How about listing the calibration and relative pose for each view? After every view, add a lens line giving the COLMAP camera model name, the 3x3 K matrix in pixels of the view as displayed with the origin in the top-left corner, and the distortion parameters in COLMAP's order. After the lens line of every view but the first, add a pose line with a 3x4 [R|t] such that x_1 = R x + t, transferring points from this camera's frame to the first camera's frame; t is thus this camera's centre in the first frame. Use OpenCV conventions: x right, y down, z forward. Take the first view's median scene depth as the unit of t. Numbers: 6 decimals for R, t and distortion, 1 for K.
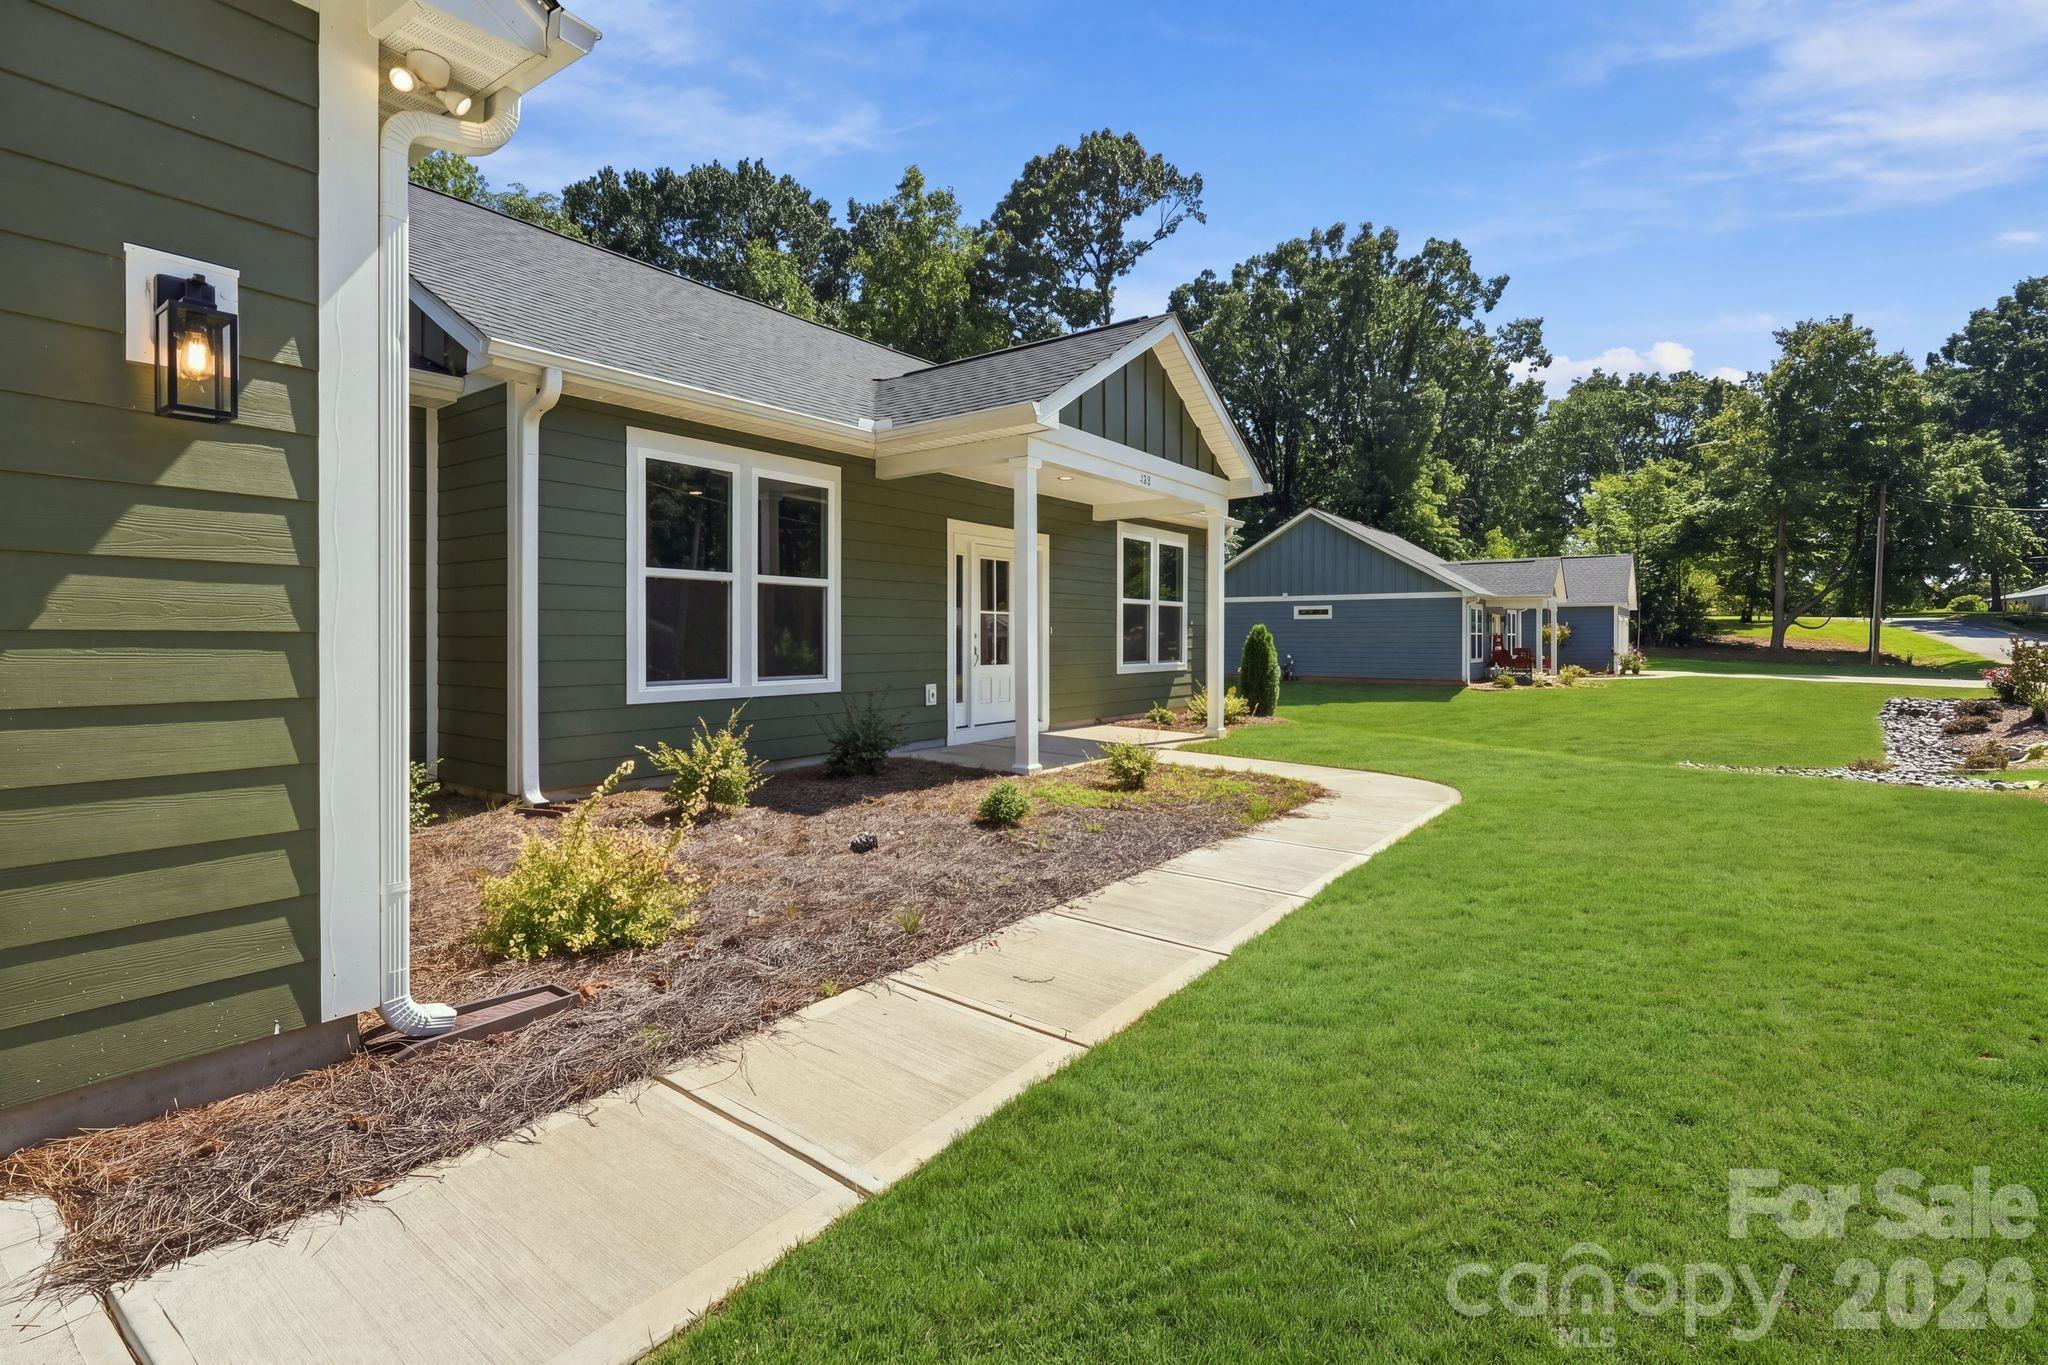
lens RADIAL K [[948.8, 0, 1018.8], [0, 948.8, 641.1], [0, 0, 1]] dist [-0.000827, 0.000041]
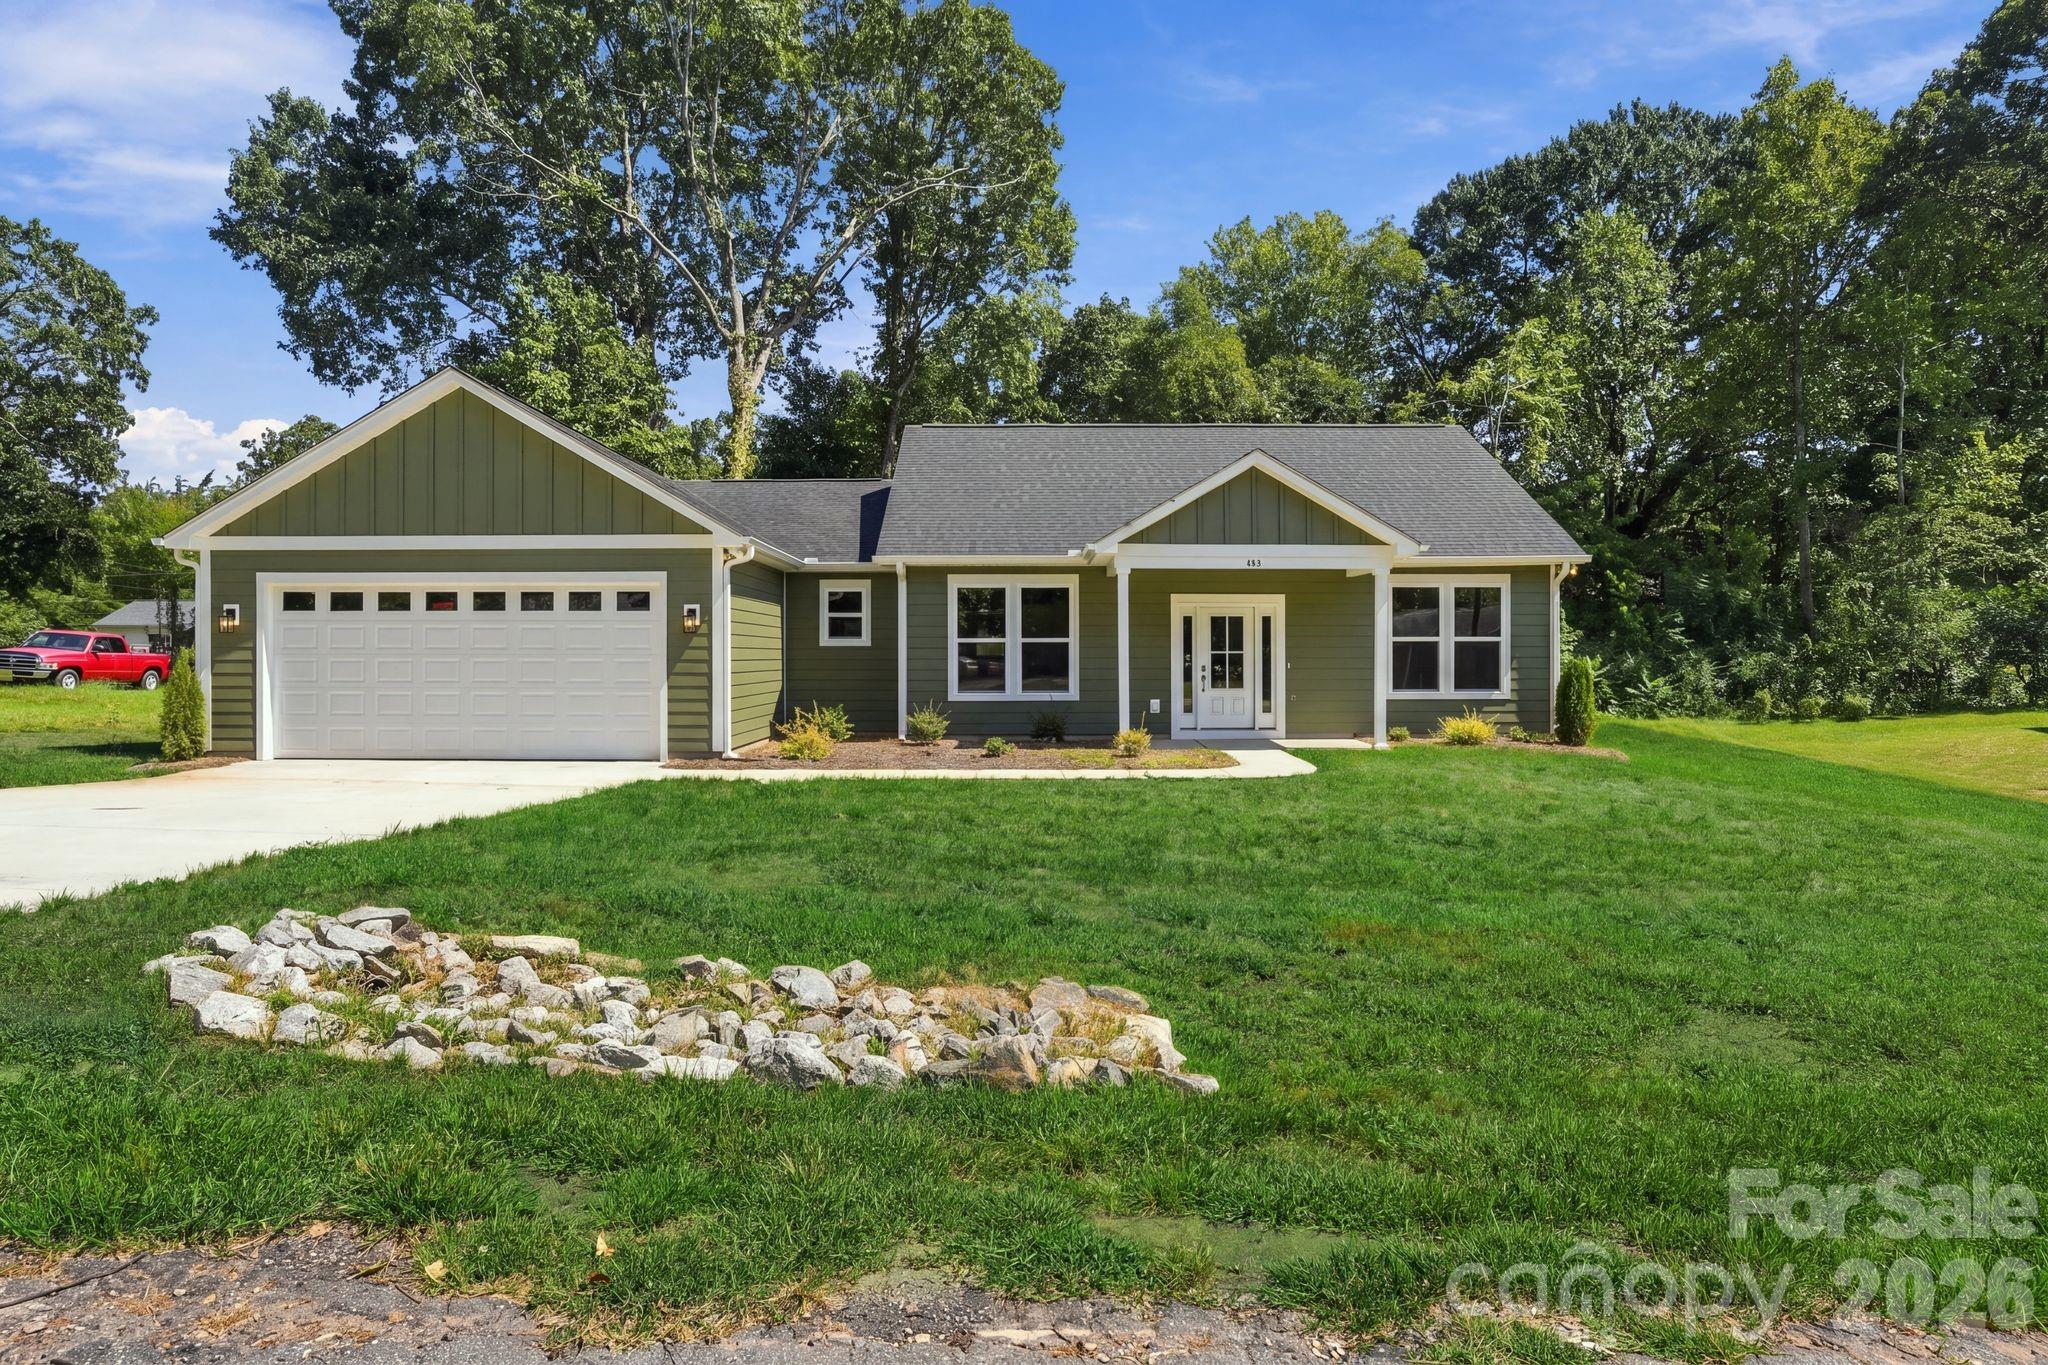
lens RADIAL K [[1203.5, 0, 1026.9], [0, 1203.5, 657.8], [0, 0, 1]] dist [-0.060372, 0.046513]
pose [[0.597252, -0.003371, -0.802047, 1.260284], [0.000702, 0.999993, -0.003680, -0.014810], [0.802053, 0.001635, 0.597250, -0.341489]]
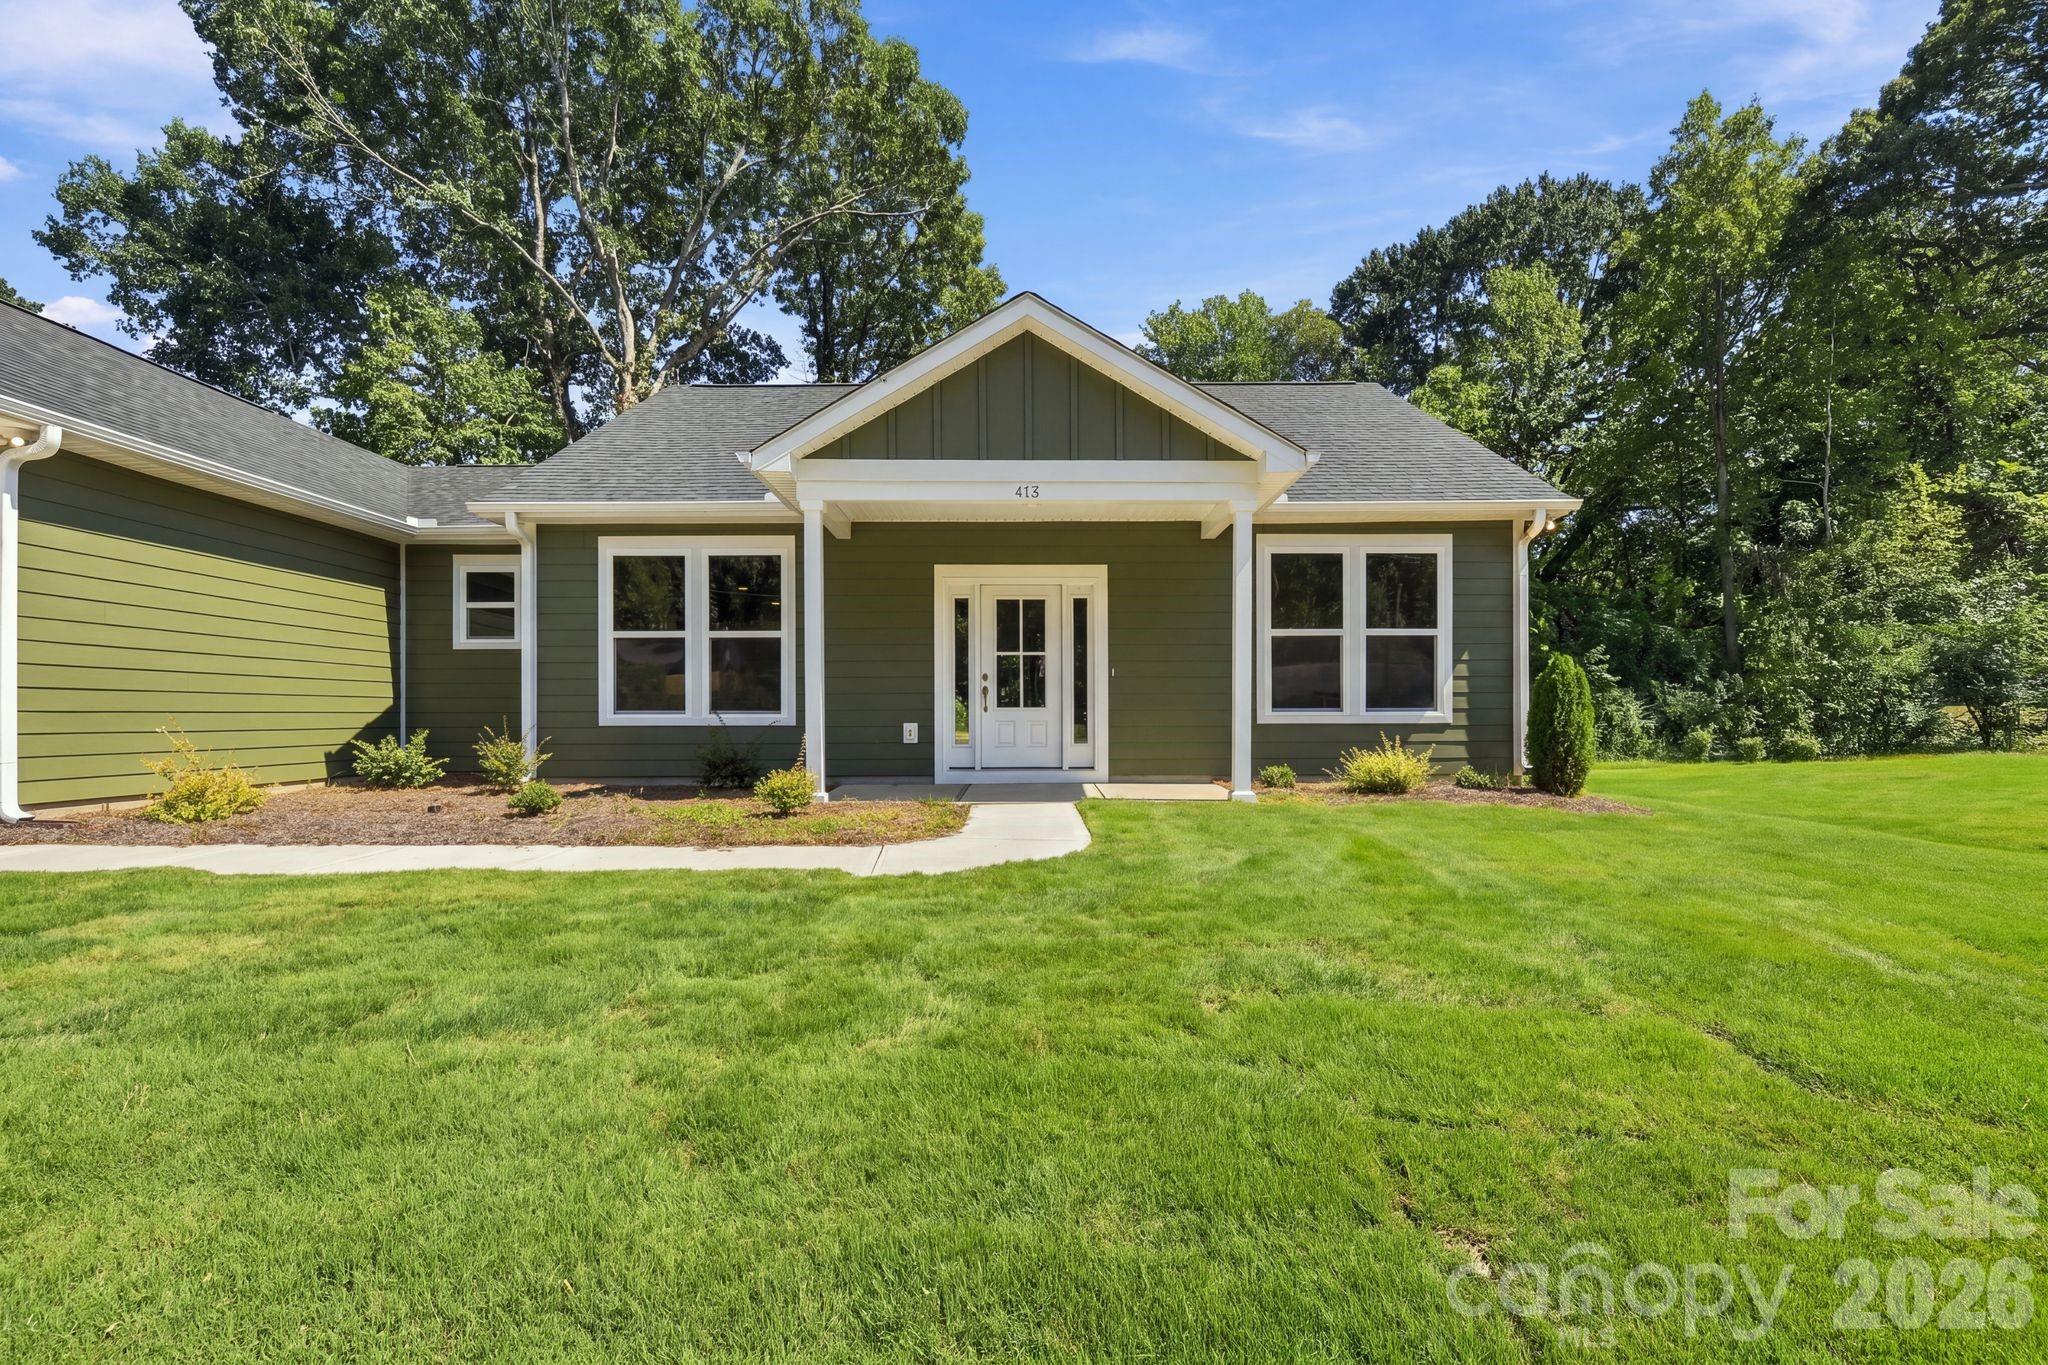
lens RADIAL K [[937.0, 0, 1028.8], [0, 937.0, 706.5], [0, 0, 1]] dist [0.001223, 0.000921]
pose [[0.593908, -0.010609, -0.804463, 0.743820], [0.000884, 0.999921, -0.012533, 0.036142], [0.804532, 0.006732, 0.593871, 0.437552]]
